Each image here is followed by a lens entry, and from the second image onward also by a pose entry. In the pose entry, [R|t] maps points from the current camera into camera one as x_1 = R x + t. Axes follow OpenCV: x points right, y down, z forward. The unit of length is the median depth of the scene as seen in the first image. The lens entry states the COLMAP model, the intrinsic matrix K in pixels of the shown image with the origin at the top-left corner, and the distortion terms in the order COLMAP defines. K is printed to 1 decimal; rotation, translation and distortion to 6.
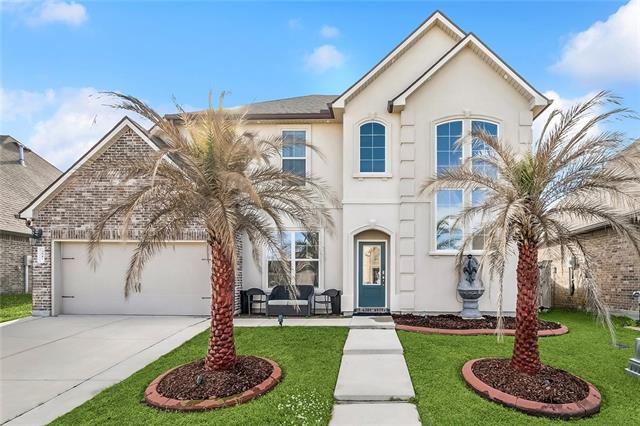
lens RADIAL K [[314.9, 0, 341.9], [0, 314.9, 242.3], [0, 0, 1]] dist [0.003306, -0.002289]
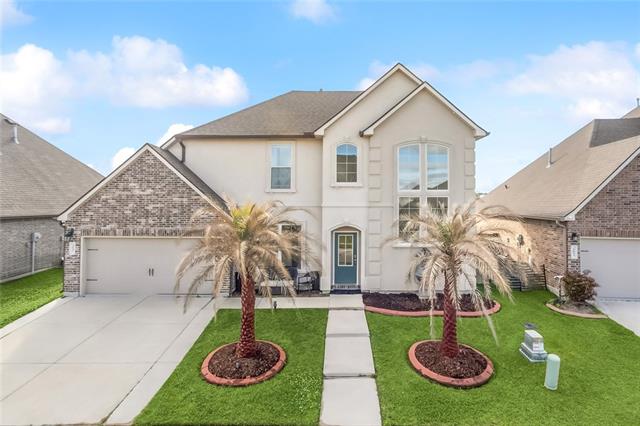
lens RADIAL K [[314.9, 0, 318.8], [0, 314.9, 212.3], [0, 0, 1]] dist [0.003306, -0.002289]
pose [[0.999885, -0.004678, 0.014439, -0.031332], [0.003824, 0.998270, 0.058676, -0.190765], [-0.014688, -0.058614, 0.998173, -0.242256]]
